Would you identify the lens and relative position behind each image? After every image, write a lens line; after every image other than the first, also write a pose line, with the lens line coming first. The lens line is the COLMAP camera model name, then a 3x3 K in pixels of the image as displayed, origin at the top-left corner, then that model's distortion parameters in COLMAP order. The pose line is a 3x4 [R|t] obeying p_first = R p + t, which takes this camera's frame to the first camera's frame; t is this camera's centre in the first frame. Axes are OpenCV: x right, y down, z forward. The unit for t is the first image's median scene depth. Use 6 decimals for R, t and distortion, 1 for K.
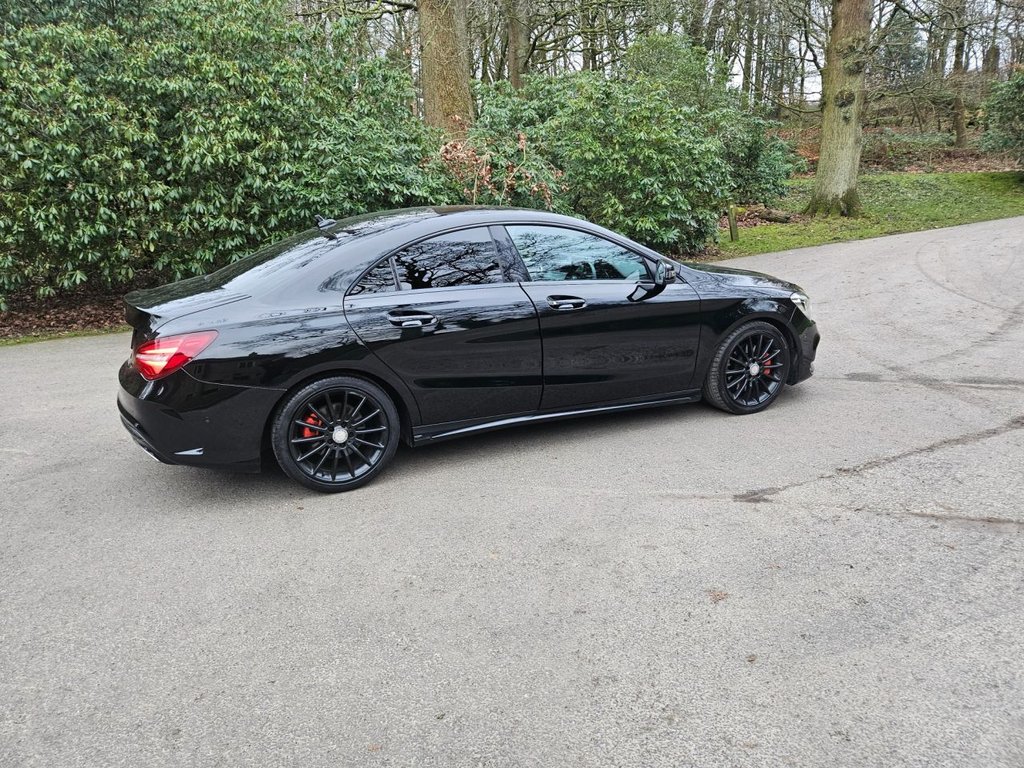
lens RADIAL K [[689.8, 0, 511.2], [0, 689.8, 378.9], [0, 0, 1]] dist [0.072601, -0.059494]
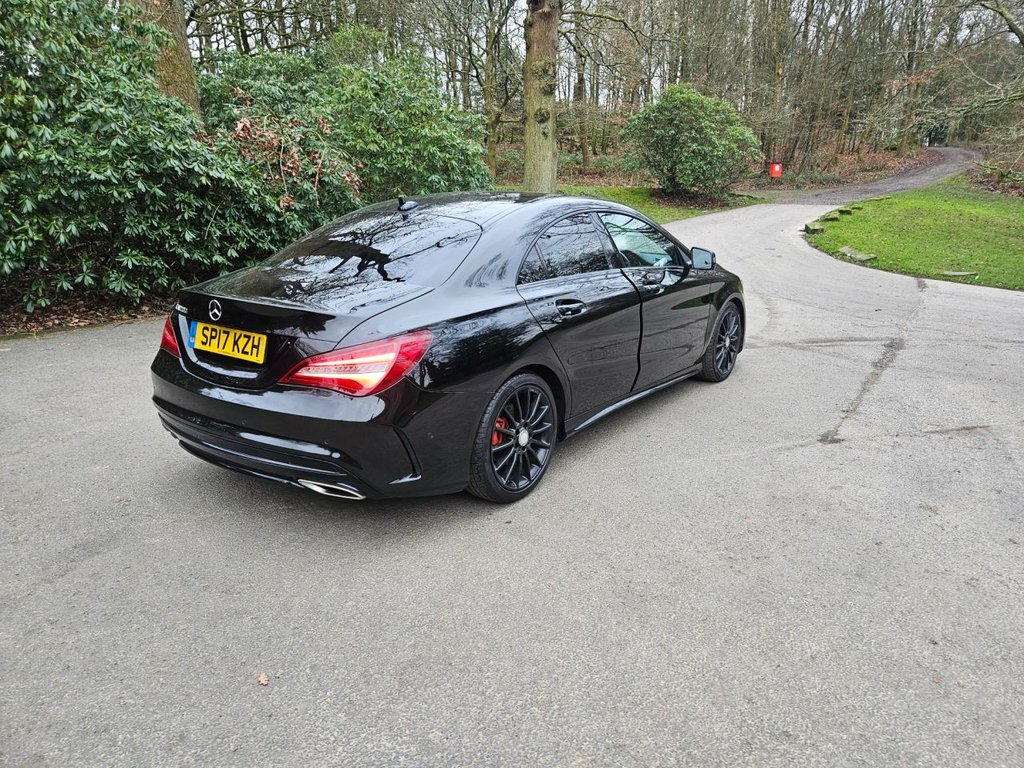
lens RADIAL K [[686.5, 0, 541.8], [0, 686.5, 391.6], [0, 0, 1]] dist [0.072312, -0.056134]
pose [[0.853459, -0.107262, 0.510002, -0.281573], [0.099326, 0.994131, 0.042867, -0.006369], [-0.511607, 0.014071, 0.859104, 0.084615]]
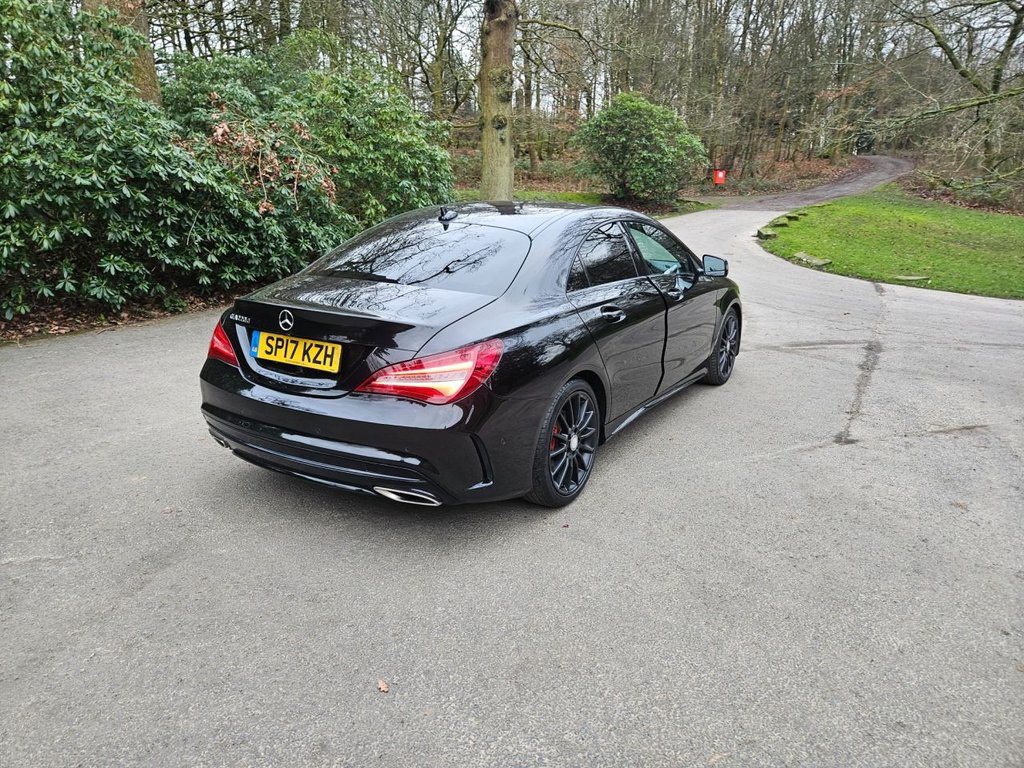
lens RADIAL K [[686.0, 0, 518.8], [0, 686.0, 381.7], [0, 0, 1]] dist [0.073559, -0.058314]
pose [[0.824706, -0.105224, 0.555686, -0.334675], [0.106462, 0.993858, 0.030193, -0.014584], [-0.555451, 0.034259, 0.830844, 0.109907]]
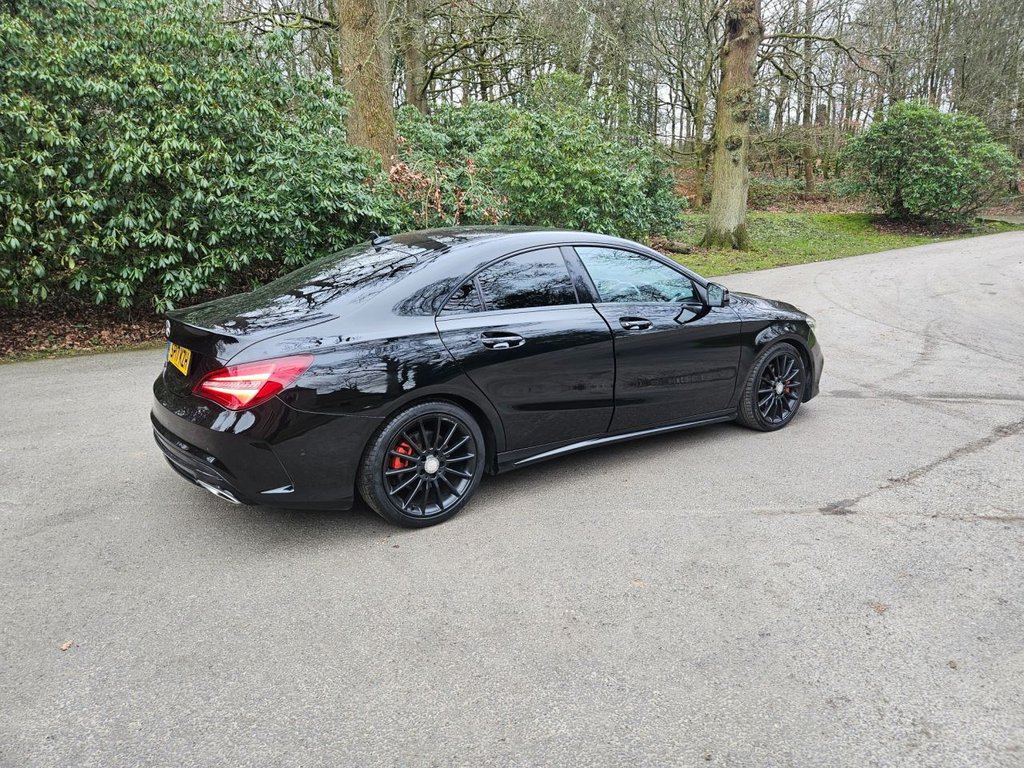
lens RADIAL K [[691.2, 0, 525.9], [0, 691.2, 372.4], [0, 0, 1]] dist [0.075468, -0.060896]
pose [[0.979885, -0.012998, 0.199140, -0.126366], [0.022288, 0.998761, -0.044483, 0.000479], [-0.198315, 0.048027, 0.978961, 0.022799]]
